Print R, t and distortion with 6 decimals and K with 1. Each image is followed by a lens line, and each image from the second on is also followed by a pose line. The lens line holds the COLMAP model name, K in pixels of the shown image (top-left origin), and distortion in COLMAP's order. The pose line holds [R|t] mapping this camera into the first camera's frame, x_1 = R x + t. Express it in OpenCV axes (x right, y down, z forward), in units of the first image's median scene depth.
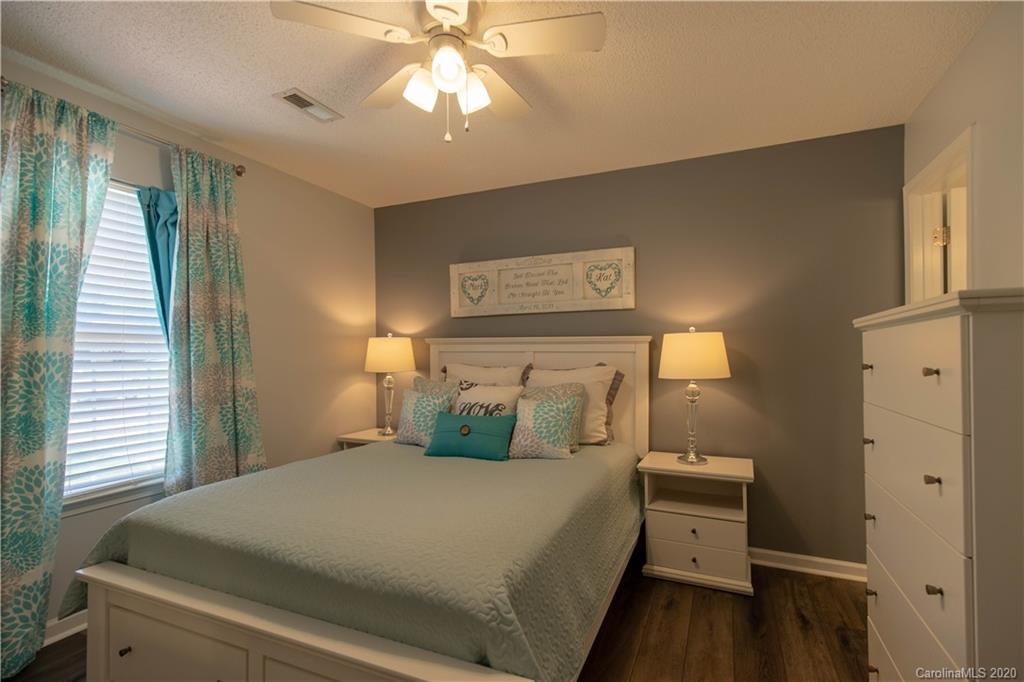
lens RADIAL K [[473.3, 0, 512.0], [0, 473.3, 341.0], [0, 0, 1]] dist [-0.000001, -0.000133]
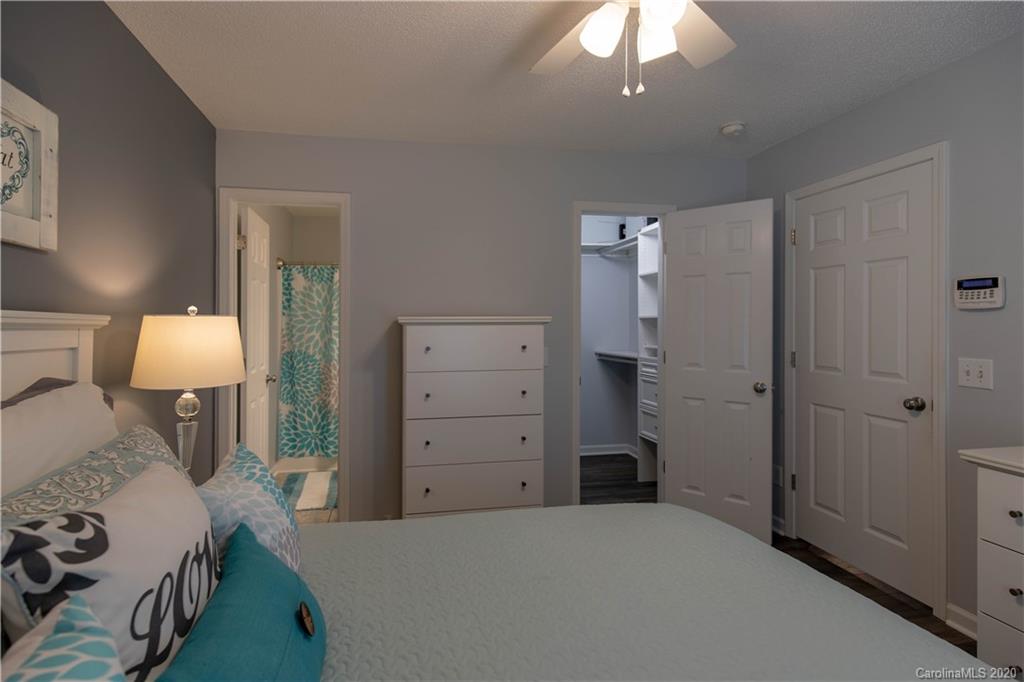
lens RADIAL K [[489.2, 0, 492.4], [0, 489.2, 324.5], [0, 0, 1]] dist [-0.001604, -0.000518]
pose [[-0.592948, 0.009159, 0.805189, -0.353984], [-0.014753, 0.999644, -0.022235, 0.004018], [-0.805106, -0.025063, -0.592602, 0.916646]]
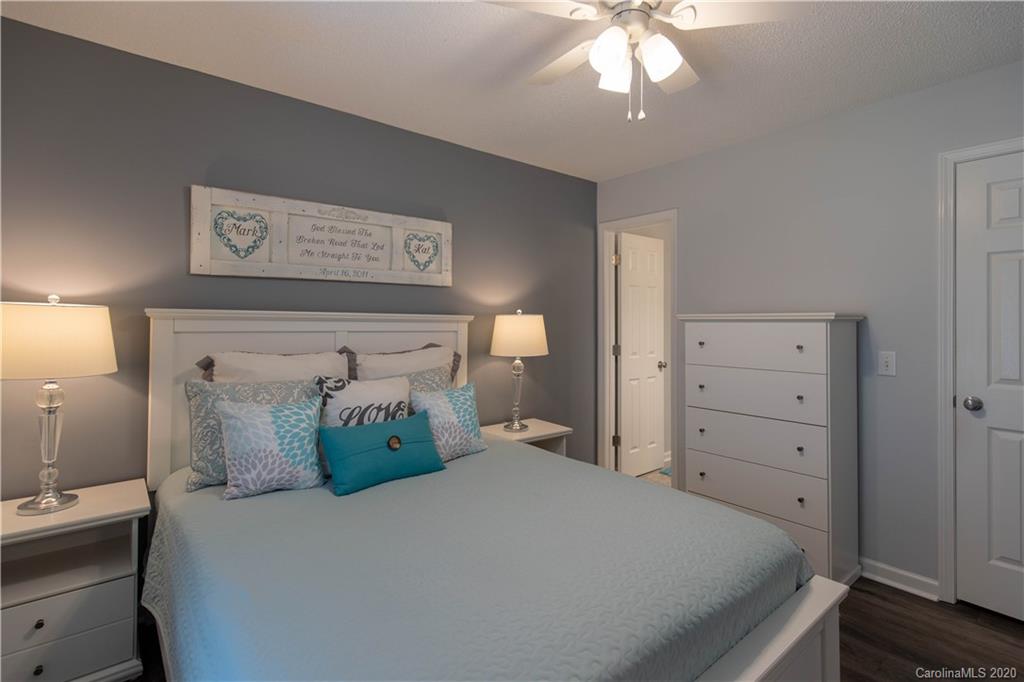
lens RADIAL K [[500.5, 0, 516.2], [0, 500.5, 314.5], [0, 0, 1]] dist [-0.001729, -0.000070]
pose [[0.431849, 0.019332, 0.901739, -0.598744], [-0.029523, 0.999538, -0.007290, -0.007668], [-0.901463, -0.023474, 0.432220, 0.421470]]
